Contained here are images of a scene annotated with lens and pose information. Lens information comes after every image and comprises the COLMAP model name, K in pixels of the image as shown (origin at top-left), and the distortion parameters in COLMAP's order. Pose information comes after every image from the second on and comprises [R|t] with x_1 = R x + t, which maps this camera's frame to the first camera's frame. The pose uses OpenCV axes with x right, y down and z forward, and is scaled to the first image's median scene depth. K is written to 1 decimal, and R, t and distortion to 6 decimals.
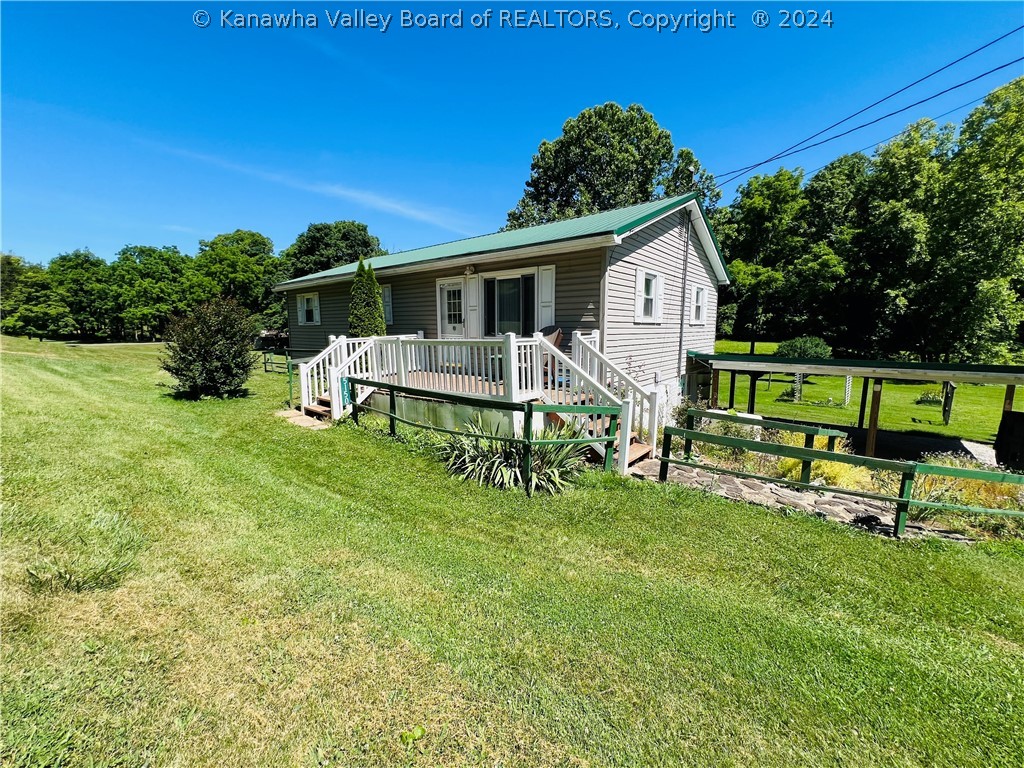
lens RADIAL K [[407.5, 0, 508.5], [0, 407.5, 382.3], [0, 0, 1]] dist [0.000465, 0.000296]
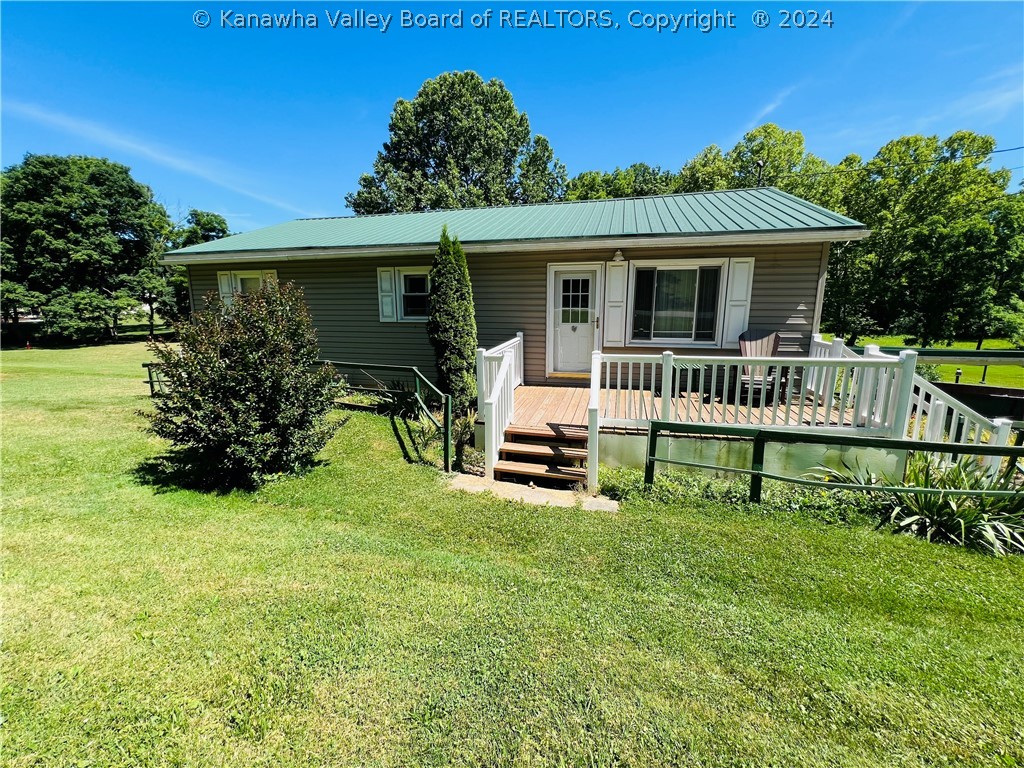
lens RADIAL K [[410.8, 0, 517.0], [0, 410.8, 382.4], [0, 0, 1]] dist [0.000857, -0.000006]
pose [[0.903646, -0.078344, 0.421053, -0.598477], [0.058073, 0.996461, 0.060775, -0.089029], [-0.424324, -0.030467, 0.904998, 0.347919]]
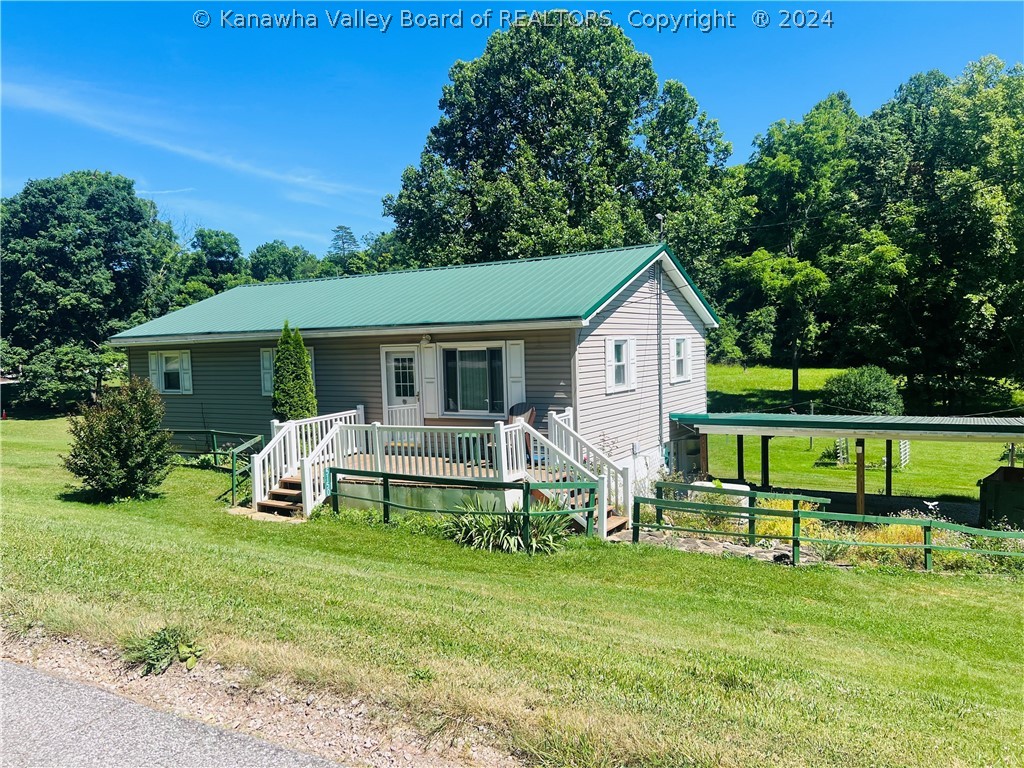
lens RADIAL K [[758.0, 0, 512.0], [0, 758.0, 384.0], [0, 0, 1]] dist [0.055185, -0.059933]
pose [[0.986715, -0.034790, 0.158694, -0.170114], [0.048344, 0.995429, -0.082365, -0.029428], [-0.155103, 0.088943, 0.983886, -0.637721]]
